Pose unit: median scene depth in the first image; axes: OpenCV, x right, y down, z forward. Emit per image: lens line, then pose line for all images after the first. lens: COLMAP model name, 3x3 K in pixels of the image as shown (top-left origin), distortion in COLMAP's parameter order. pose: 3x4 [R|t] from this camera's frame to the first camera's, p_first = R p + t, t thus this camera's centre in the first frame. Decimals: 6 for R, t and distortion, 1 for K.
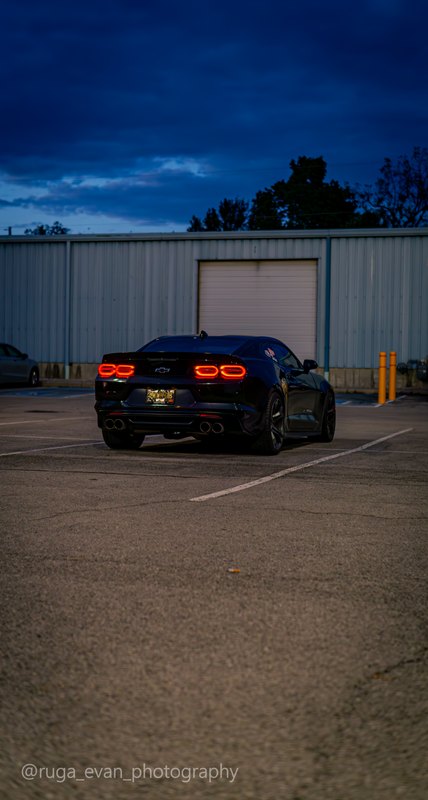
lens RADIAL K [[1080.9, 0, 214.8], [0, 1080.9, 399.8], [0, 0, 1]] dist [0.028556, 0.000000]
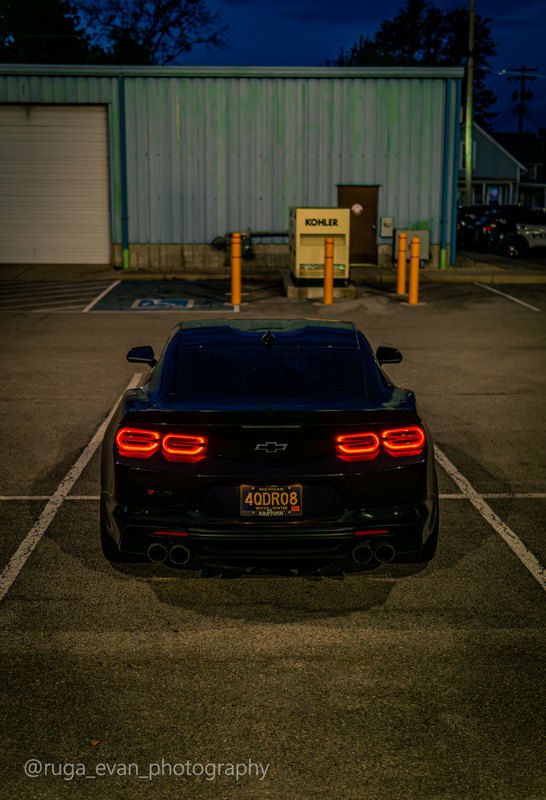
lens RADIAL K [[1130.6, 0, 274.2], [0, 1130.6, 416.3], [0, 0, 1]] dist [0.036345, 0.000000]
pose [[0.947942, -0.074614, 0.309578, -0.061205], [0.024351, 0.986300, 0.163153, -0.037316], [-0.317510, -0.147122, 0.936772, 0.152581]]
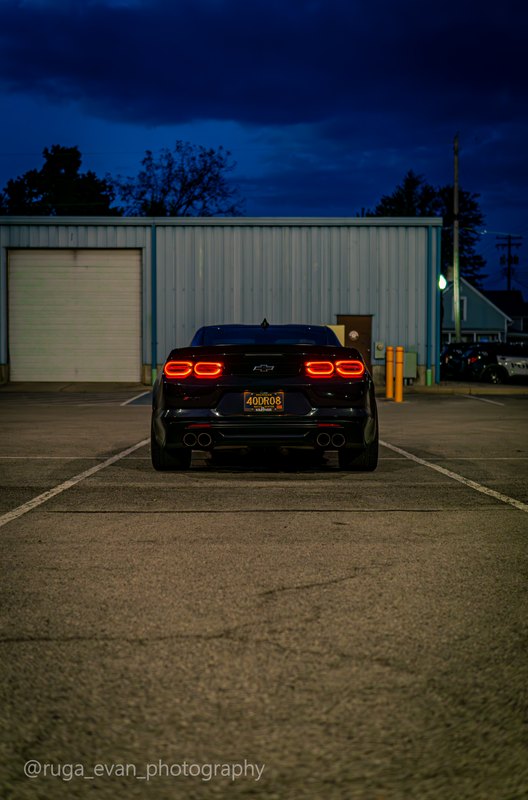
lens RADIAL K [[1079.4, 0, 263.7], [0, 1079.4, 396.5], [0, 0, 1]] dist [0.032567, 0.000000]
pose [[0.954811, -0.024949, 0.296166, -0.082421], [0.025043, 0.999680, 0.003475, -0.002879], [-0.296158, 0.004099, 0.955130, 0.077129]]
